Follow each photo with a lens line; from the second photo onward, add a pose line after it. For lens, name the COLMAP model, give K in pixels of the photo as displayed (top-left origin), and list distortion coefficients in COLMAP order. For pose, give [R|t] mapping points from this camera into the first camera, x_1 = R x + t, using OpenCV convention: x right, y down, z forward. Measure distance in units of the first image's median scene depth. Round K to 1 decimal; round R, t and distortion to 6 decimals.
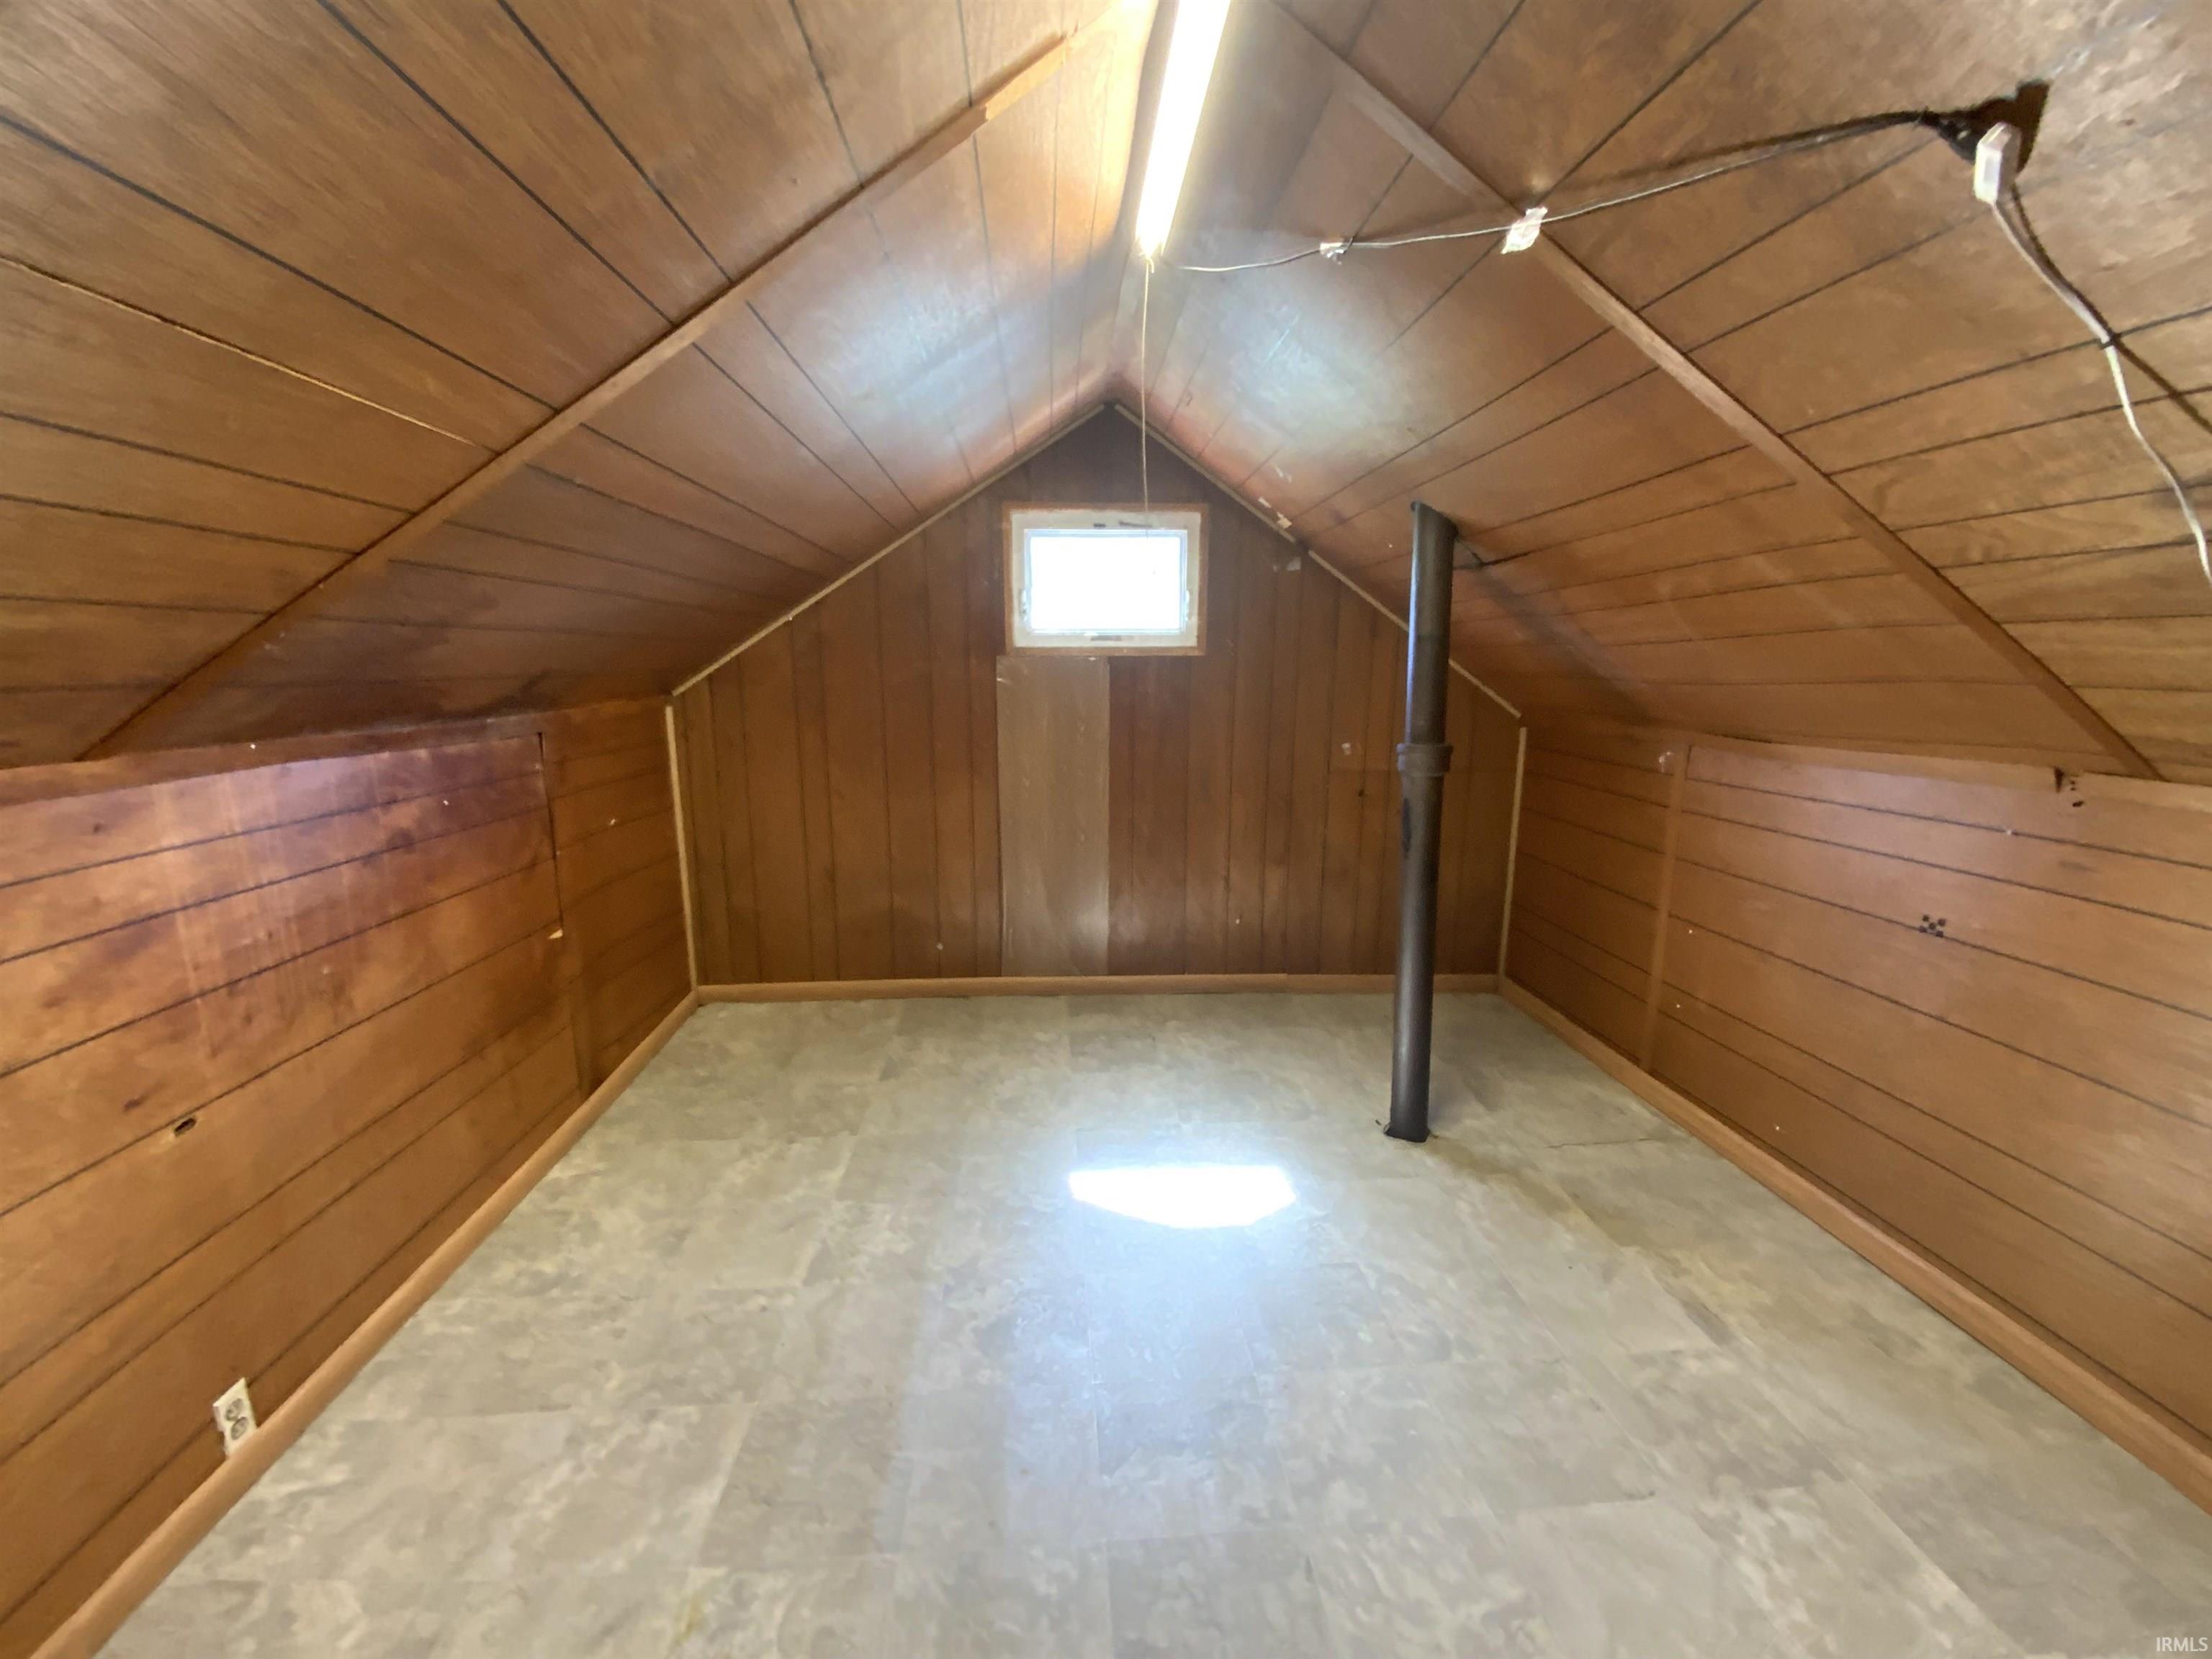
lens RADIAL K [[891.9, 0, 1106.0], [0, 891.9, 829.5], [0, 0, 1]] dist [-0.000909, -0.009851]
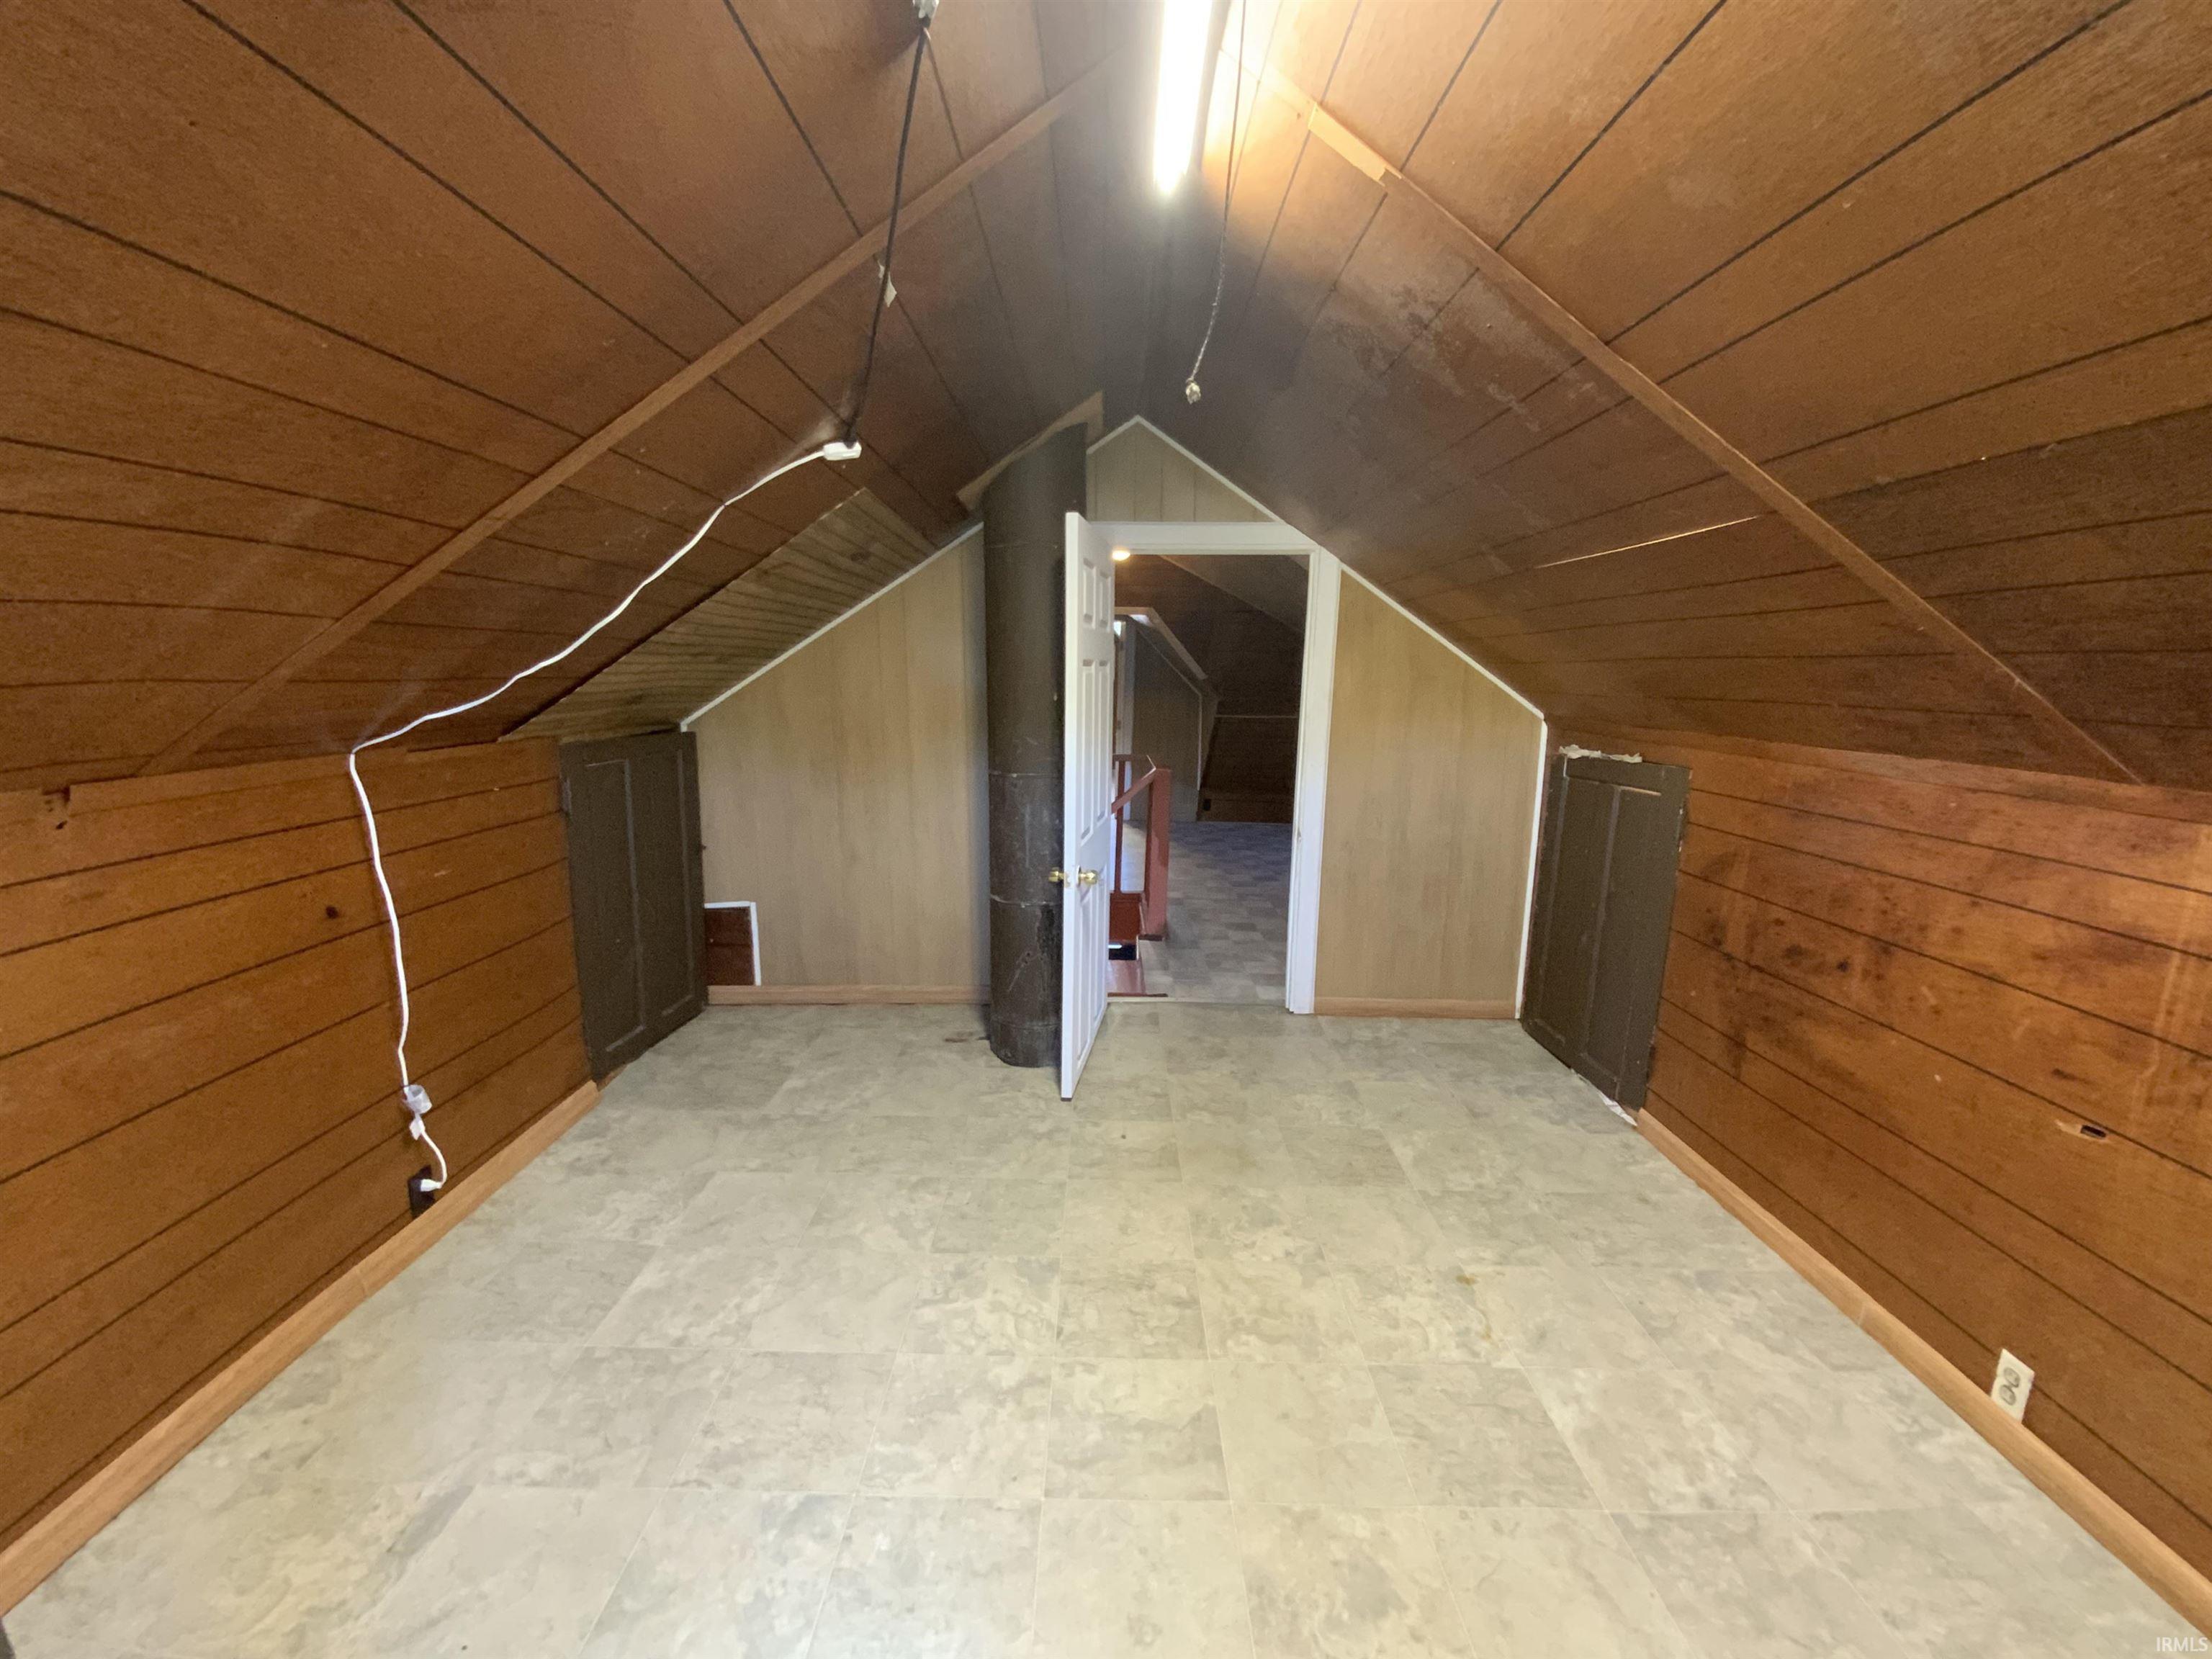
lens RADIAL K [[891.9, 0, 1106.0], [0, 891.9, 829.5], [0, 0, 1]] dist [-0.000909, -0.009851]
pose [[-0.997489, -0.032914, 0.062712, 0.090937], [-0.009164, 0.937992, 0.346535, -0.360197], [-0.070230, 0.345090, -0.935938, 1.930063]]
